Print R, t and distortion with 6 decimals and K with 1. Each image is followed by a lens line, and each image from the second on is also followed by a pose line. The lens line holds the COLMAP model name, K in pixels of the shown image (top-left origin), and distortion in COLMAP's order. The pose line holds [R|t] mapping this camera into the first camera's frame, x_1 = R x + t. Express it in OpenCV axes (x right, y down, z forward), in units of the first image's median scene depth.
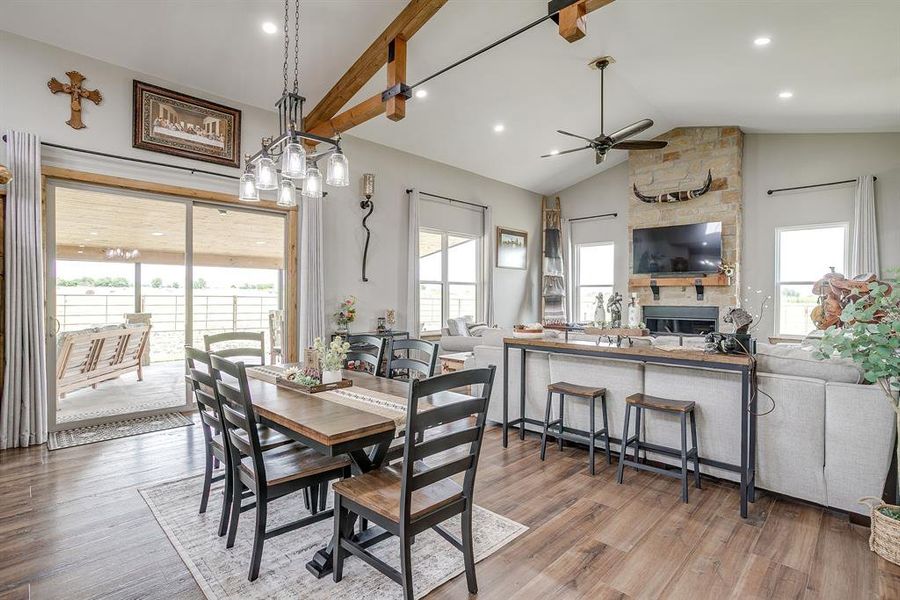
lens RADIAL K [[438.0, 0, 444.8], [0, 438.0, 300.1], [0, 0, 1]] dist [-0.057011, 0.029846]
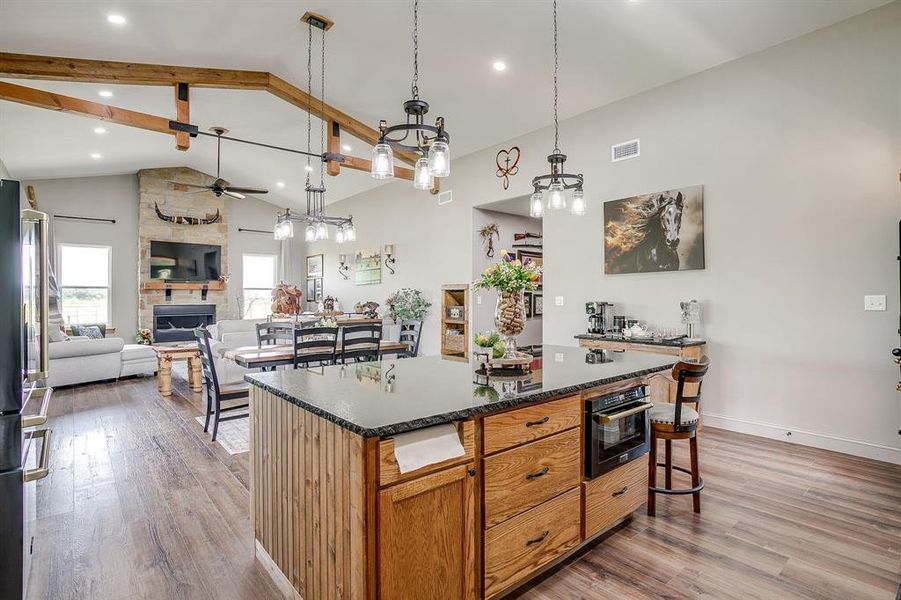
lens RADIAL K [[447.0, 0, 448.5], [0, 447.0, 299.5], [0, 0, 1]] dist [-0.026635, 0.001412]
pose [[0.087961, -0.007648, 0.996095, -0.755488], [0.011798, 0.999908, 0.006635, -0.002059], [-0.996054, 0.011168, 0.088044, 0.105940]]
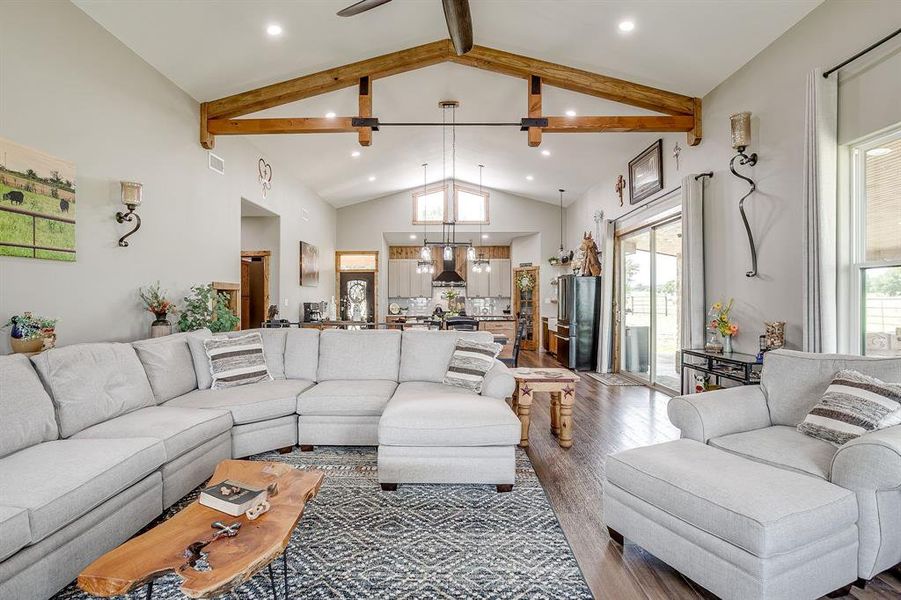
lens RADIAL K [[438.5, 0, 448.6], [0, 438.5, 299.5], [0, 0, 1]] dist [-0.057011, 0.029846]
pose [[-0.718899, -0.004282, -0.695102, 0.513848], [-0.009690, 0.999946, 0.003861, -0.006638], [0.695047, 0.009511, -0.718901, 1.013308]]
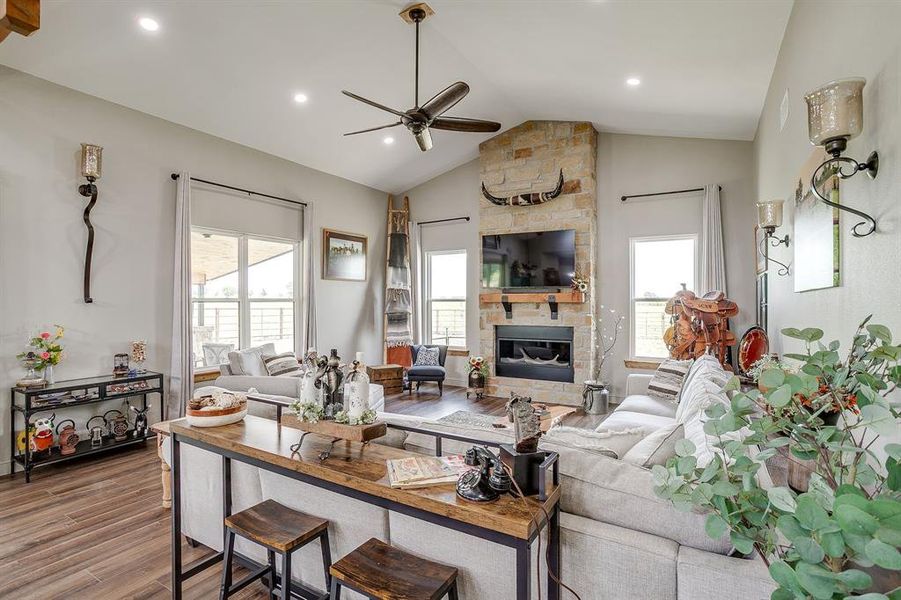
lens RADIAL K [[438.5, 0, 444.0], [0, 438.5, 299.7], [0, 0, 1]] dist [-0.057011, 0.029846]
pose [[0.973101, -0.005122, 0.230321, 0.177522], [0.007872, 0.999908, -0.011023, -0.031537], [-0.230244, 0.012540, 0.973052, 0.197675]]
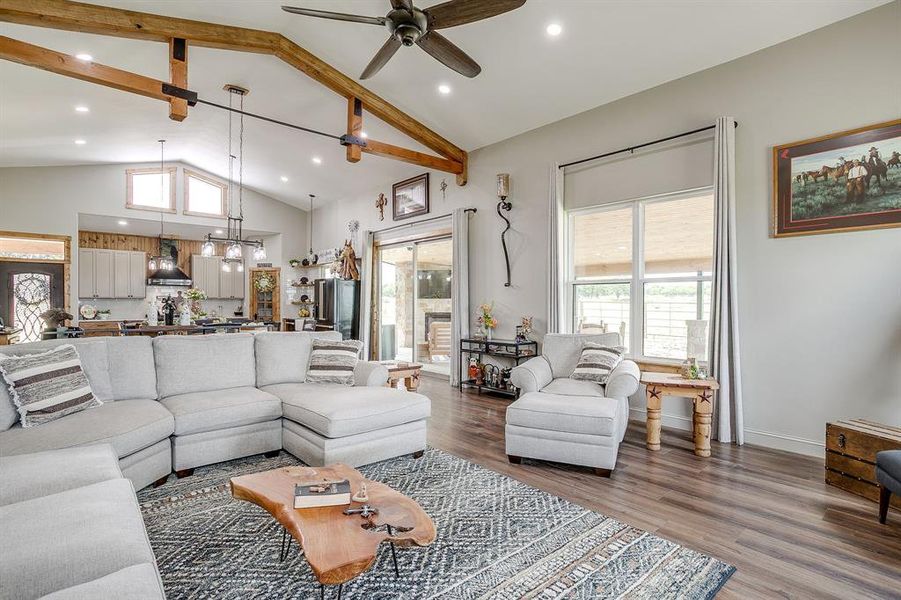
lens RADIAL K [[438.5, 0, 452.0], [0, 438.5, 307.5], [0, 0, 1]] dist [-0.057011, 0.029846]
pose [[-0.068191, 0.009116, -0.997631, 0.688201], [-0.014205, 0.999848, 0.010107, -0.004593], [0.997571, 0.014860, -0.068051, 0.833896]]
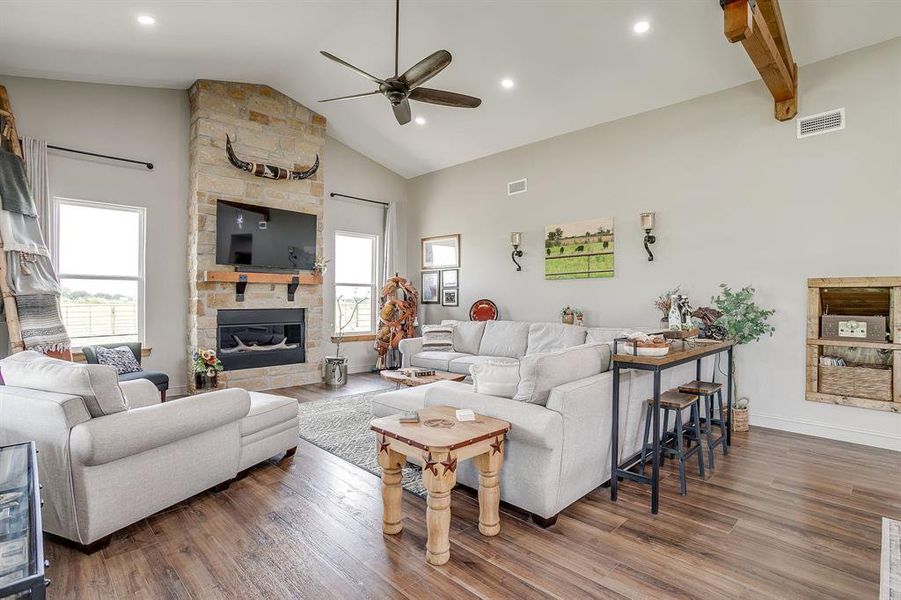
lens RADIAL K [[447.0, 0, 454.4], [0, 447.0, 300.6], [0, 0, 1]] dist [-0.026635, 0.001412]
pose [[0.013274, -0.008145, 0.999879, -0.297801], [0.002739, 0.999963, 0.008109, -0.006831], [-0.999908, 0.002631, 0.013296, 0.675819]]
